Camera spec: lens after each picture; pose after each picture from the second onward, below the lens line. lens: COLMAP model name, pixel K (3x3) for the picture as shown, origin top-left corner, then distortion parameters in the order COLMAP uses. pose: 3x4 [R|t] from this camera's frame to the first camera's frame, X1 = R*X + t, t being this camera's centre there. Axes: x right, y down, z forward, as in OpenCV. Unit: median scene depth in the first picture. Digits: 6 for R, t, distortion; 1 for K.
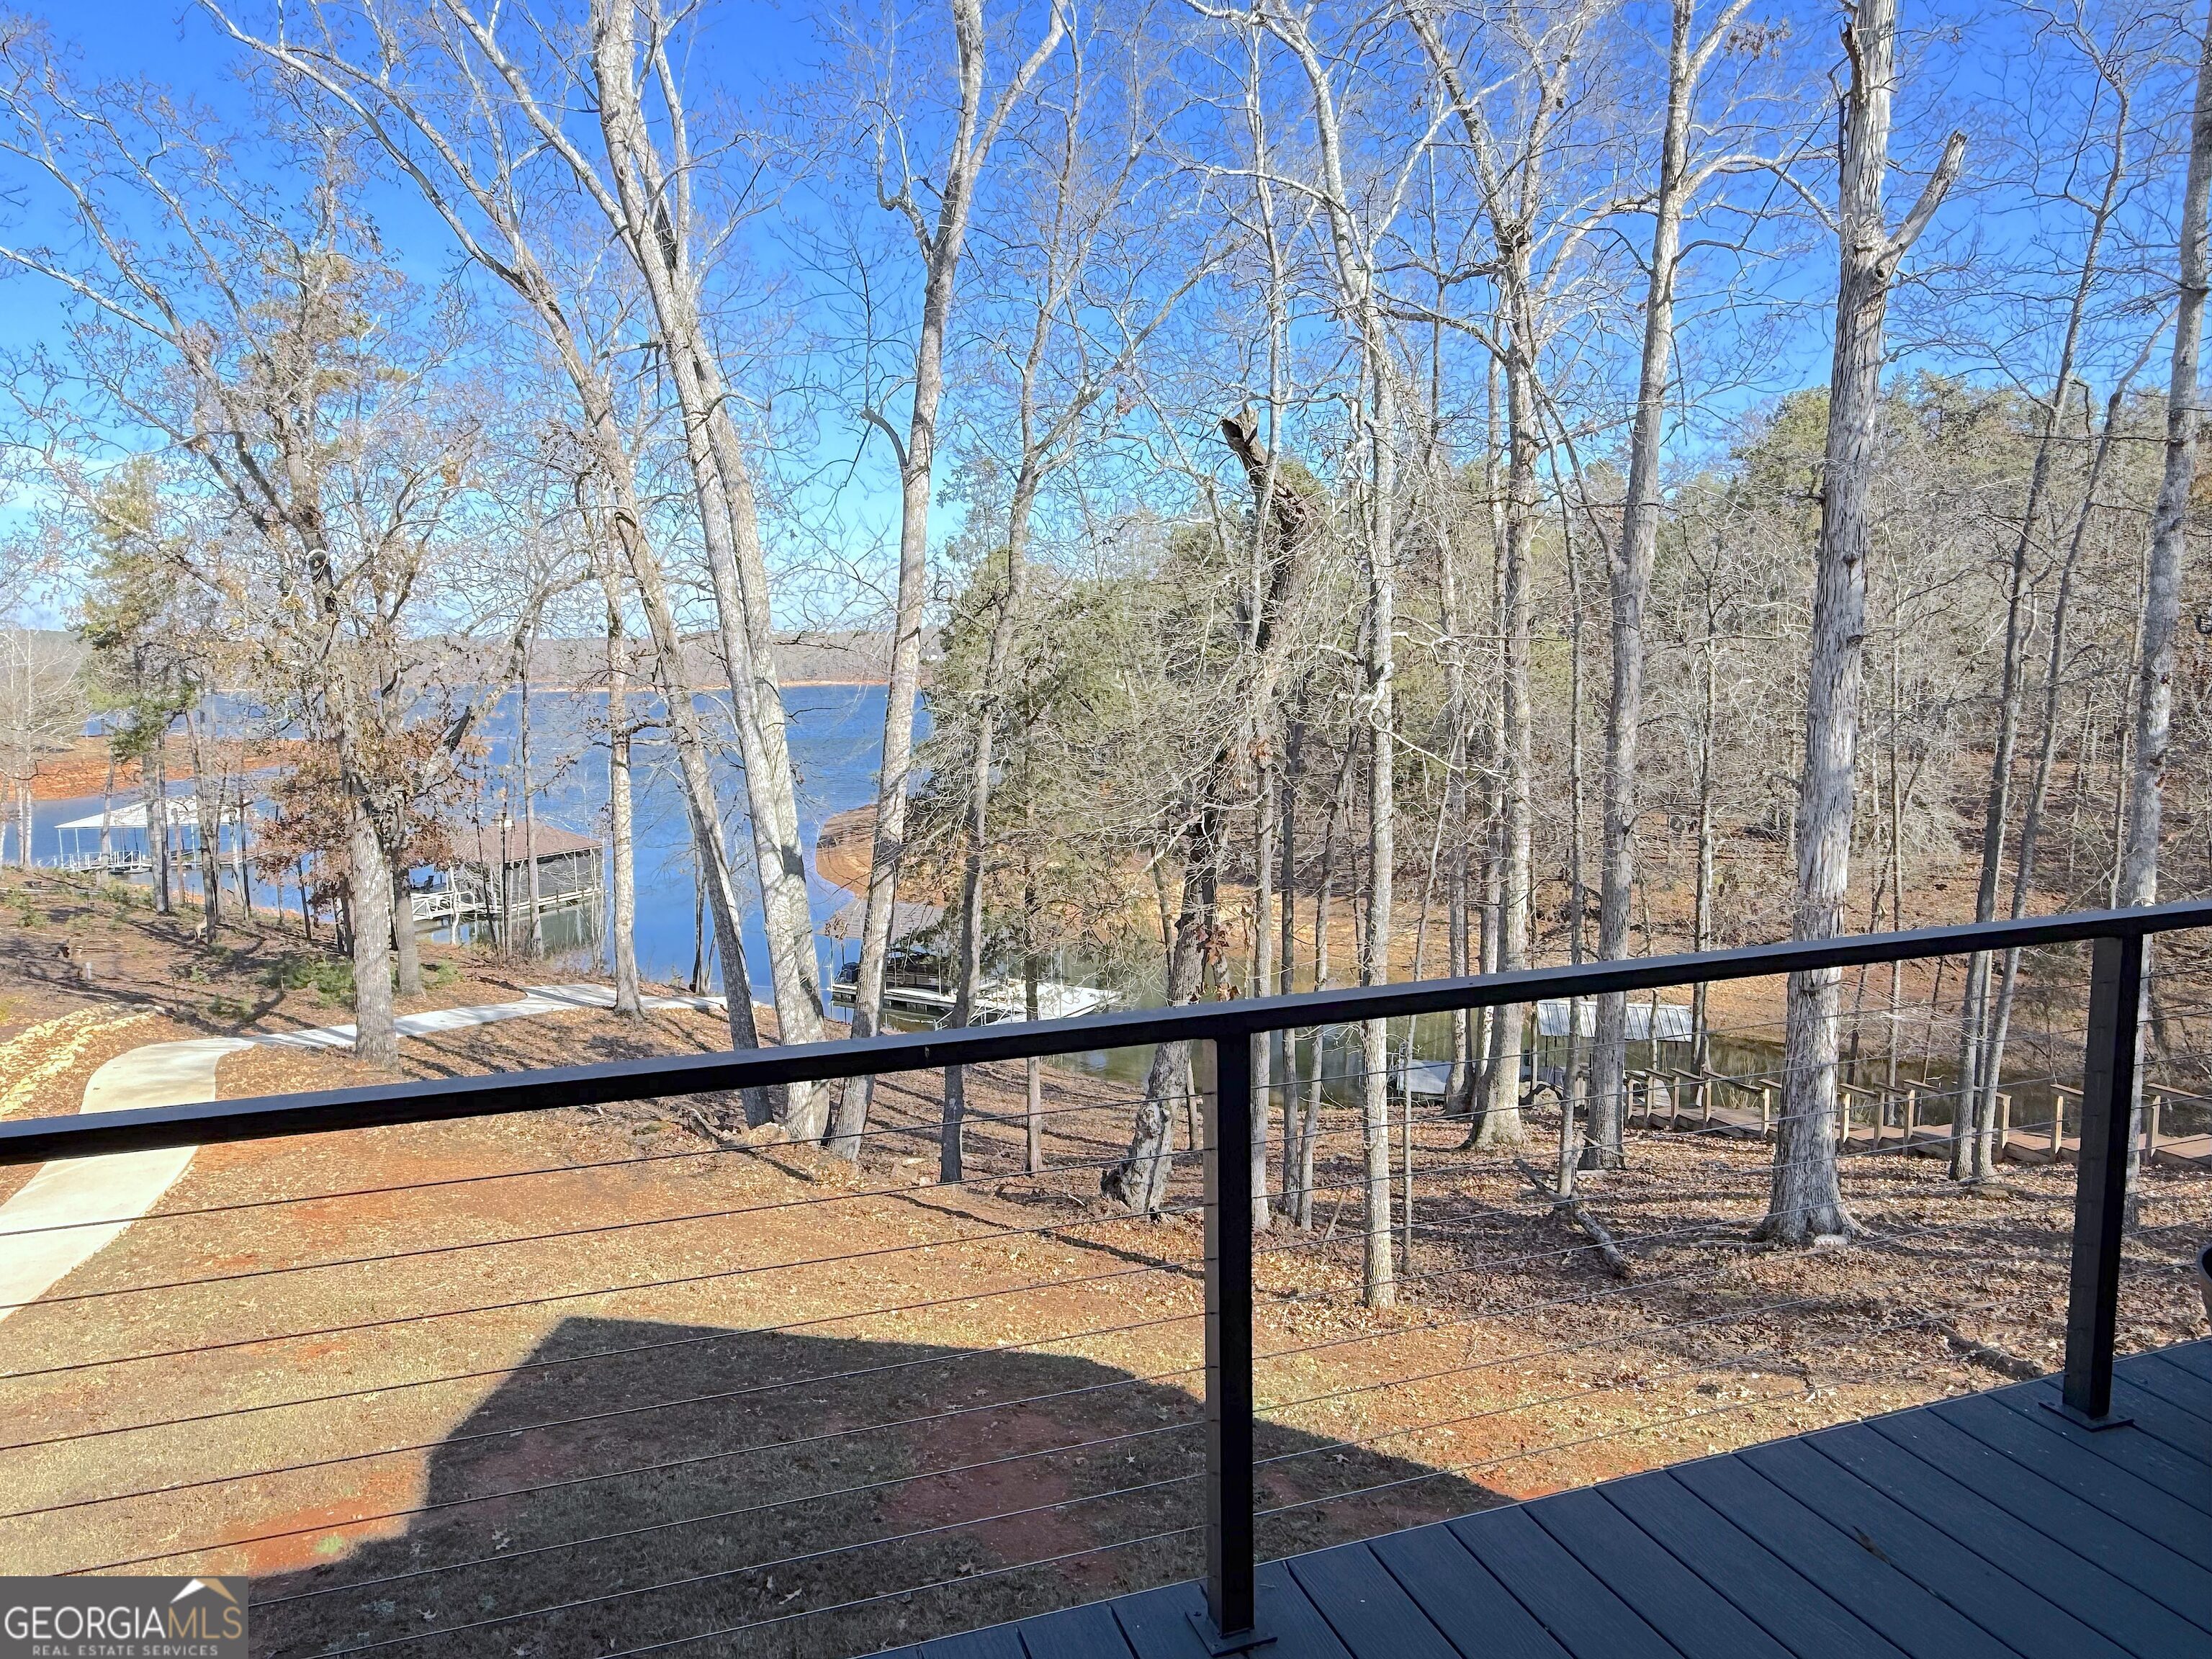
lens RADIAL K [[1496.2, 0, 1106.0], [0, 1496.2, 829.5], [0, 0, 1]] dist [0.000989, 0.005876]
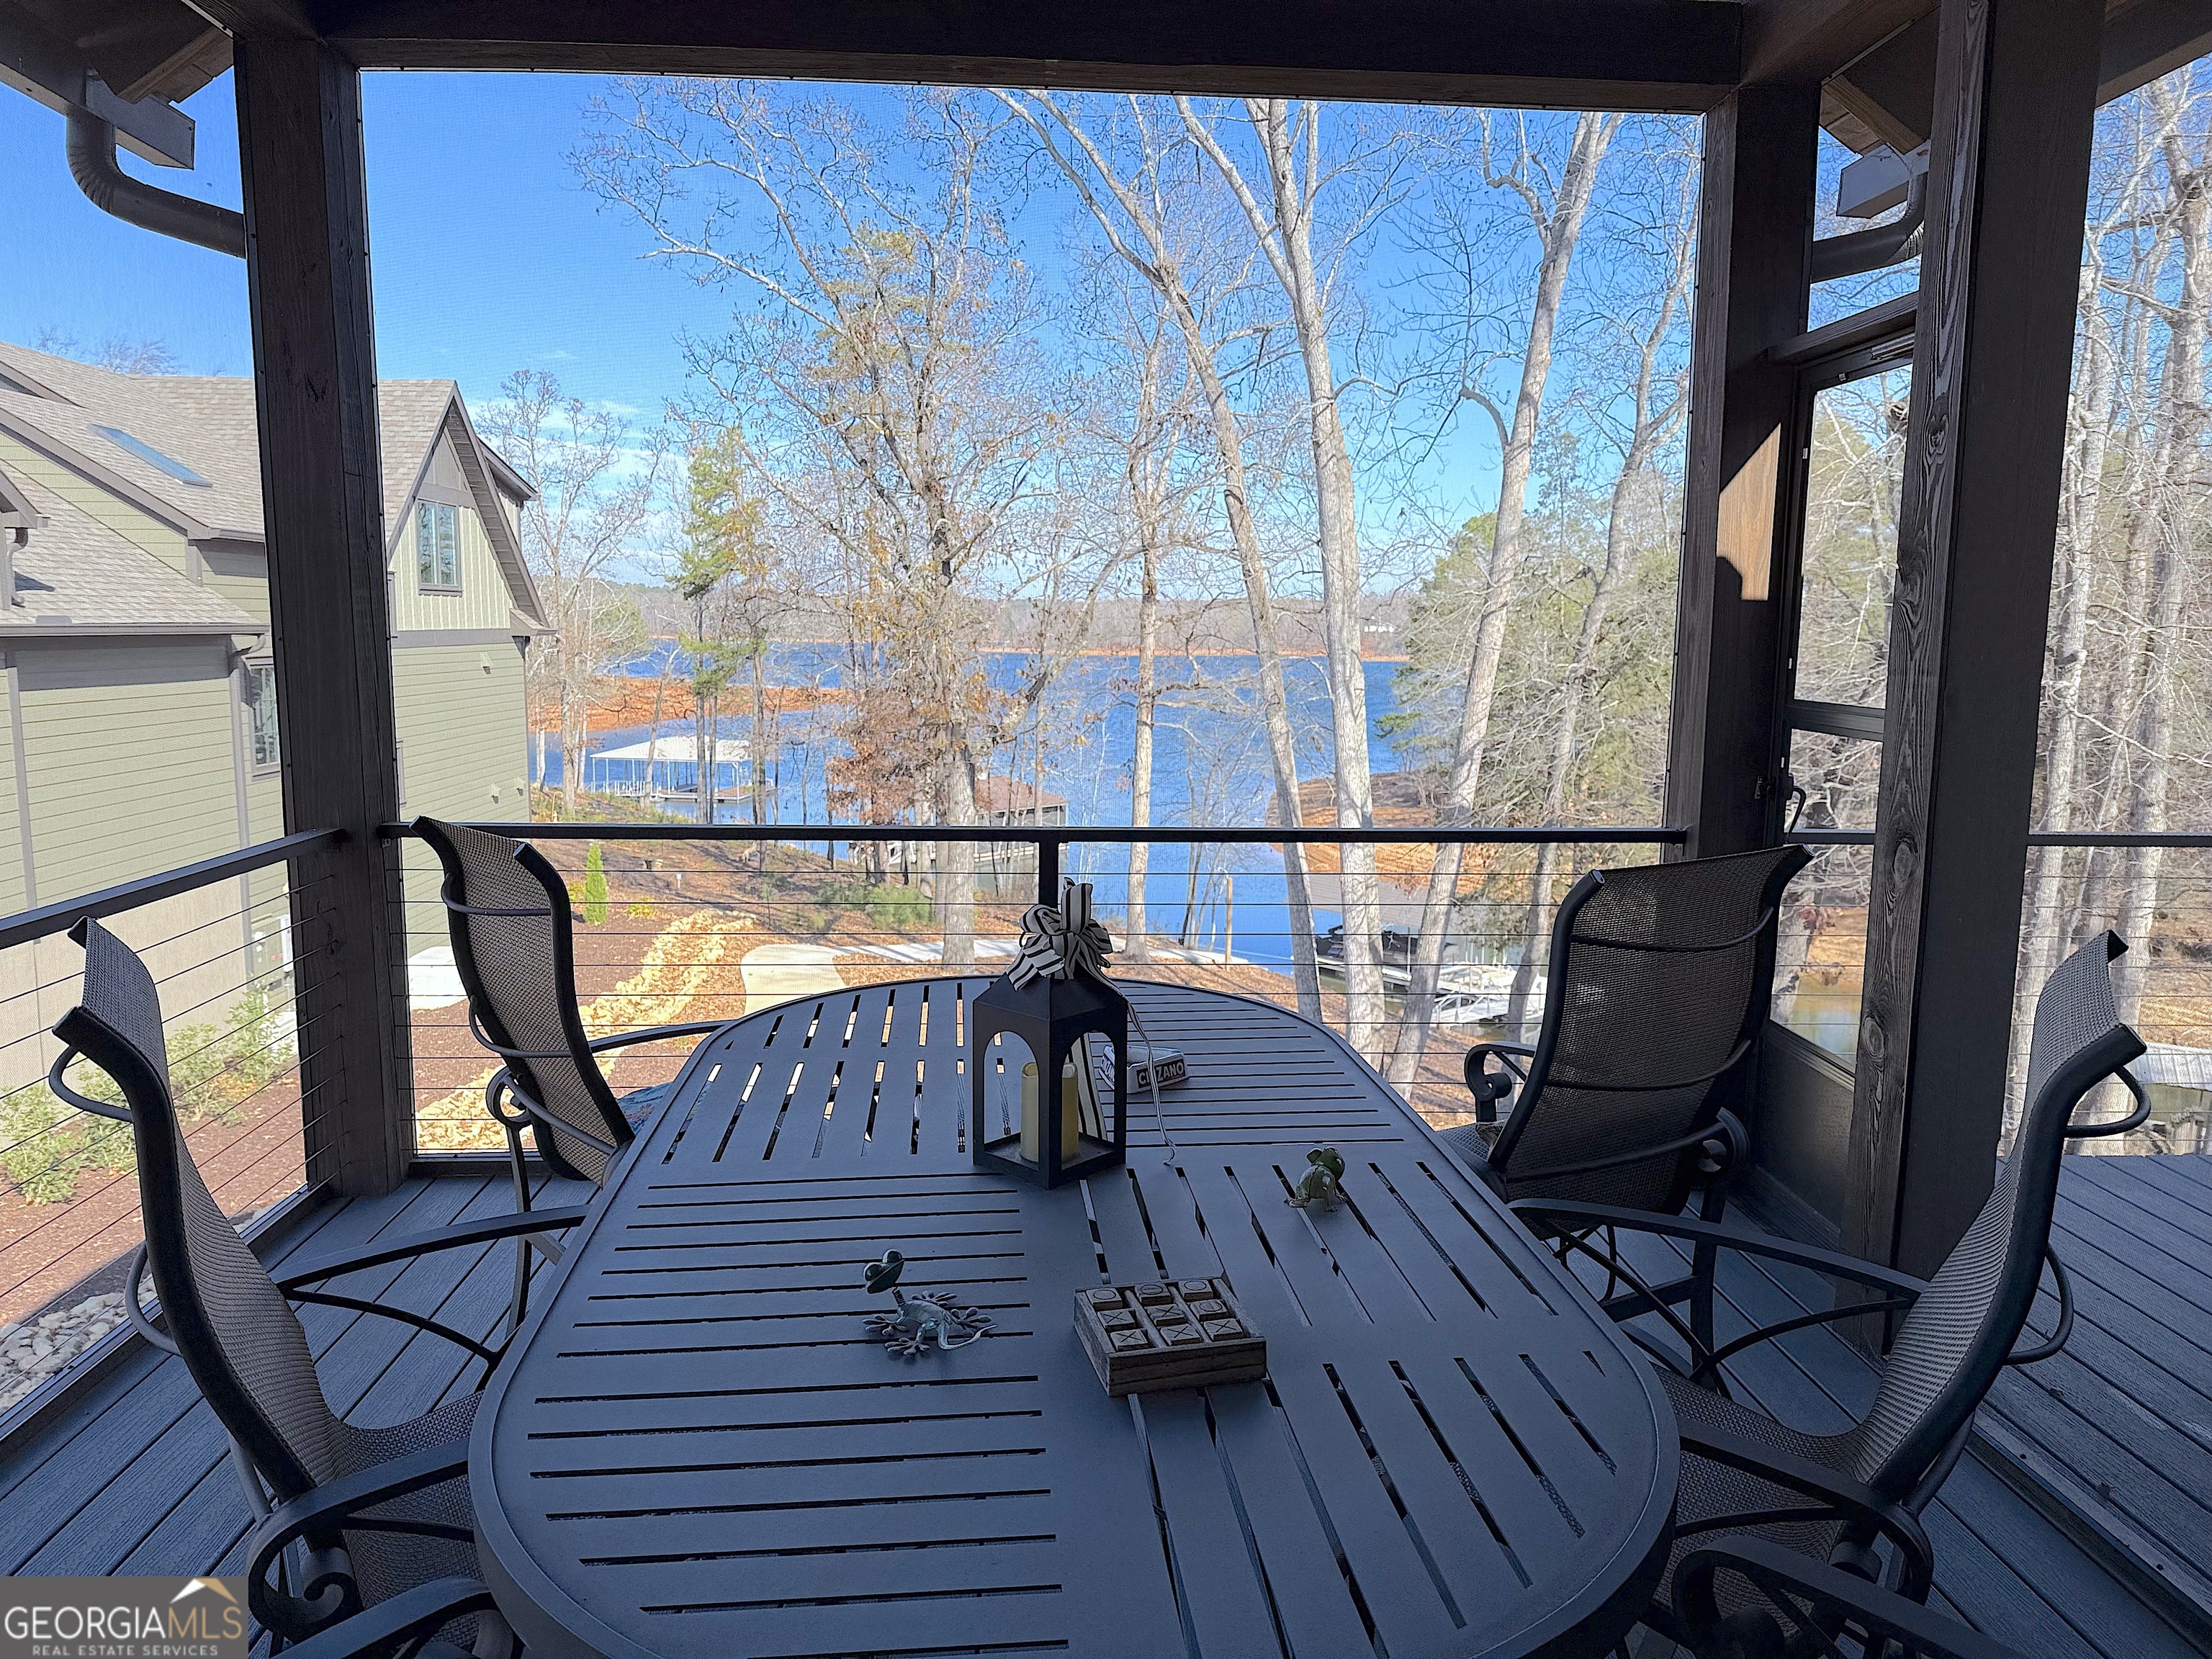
lens RADIAL K [[1556.5, 0, 1106.0], [0, 1556.5, 829.5], [0, 0, 1]] dist [0.177630, -0.299890]
pose [[0.961084, 0.065988, -0.268261, -0.085794], [-0.062292, 0.997809, 0.022274, 0.015325], [0.269143, -0.004697, 0.963089, -0.124317]]
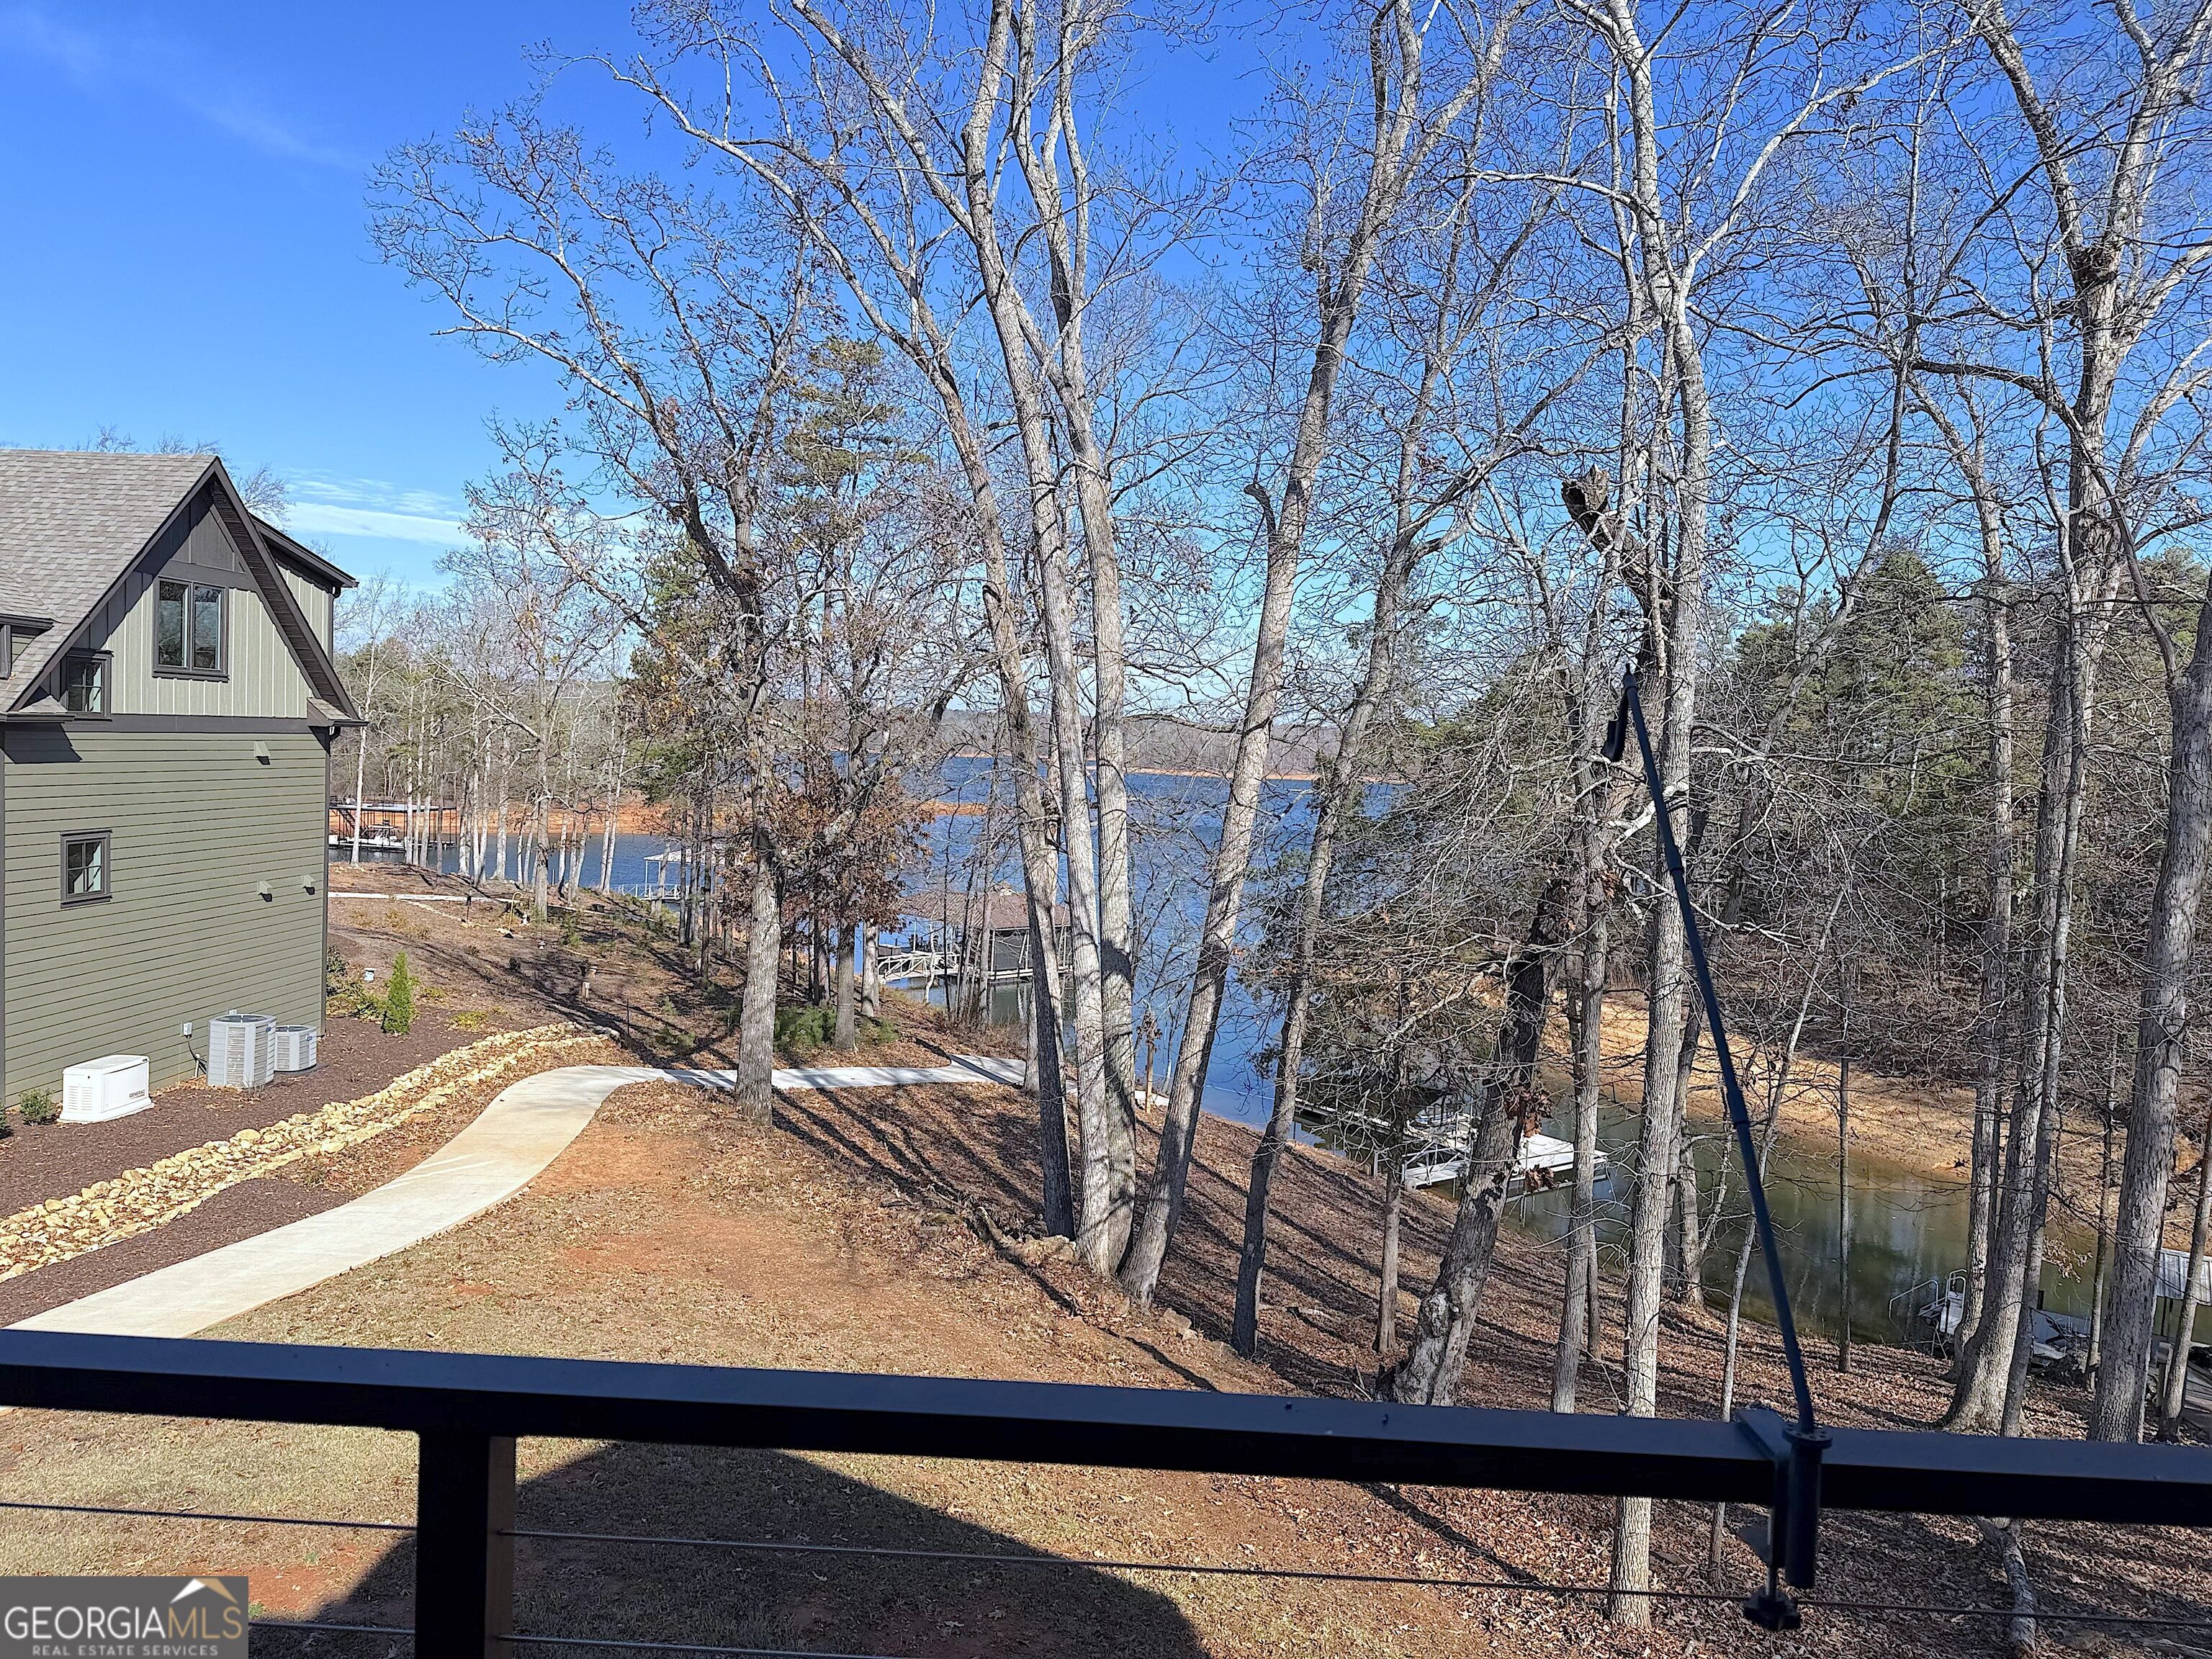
lens RADIAL K [[1556.5, 0, 1106.0], [0, 1556.5, 829.5], [0, 0, 1]] dist [0.177630, -0.299890]
pose [[0.932218, 0.079557, -0.353045, 0.122154], [-0.102651, 0.993599, -0.047149, -0.010848], [0.347034, 0.080194, 0.934418, 0.075192]]
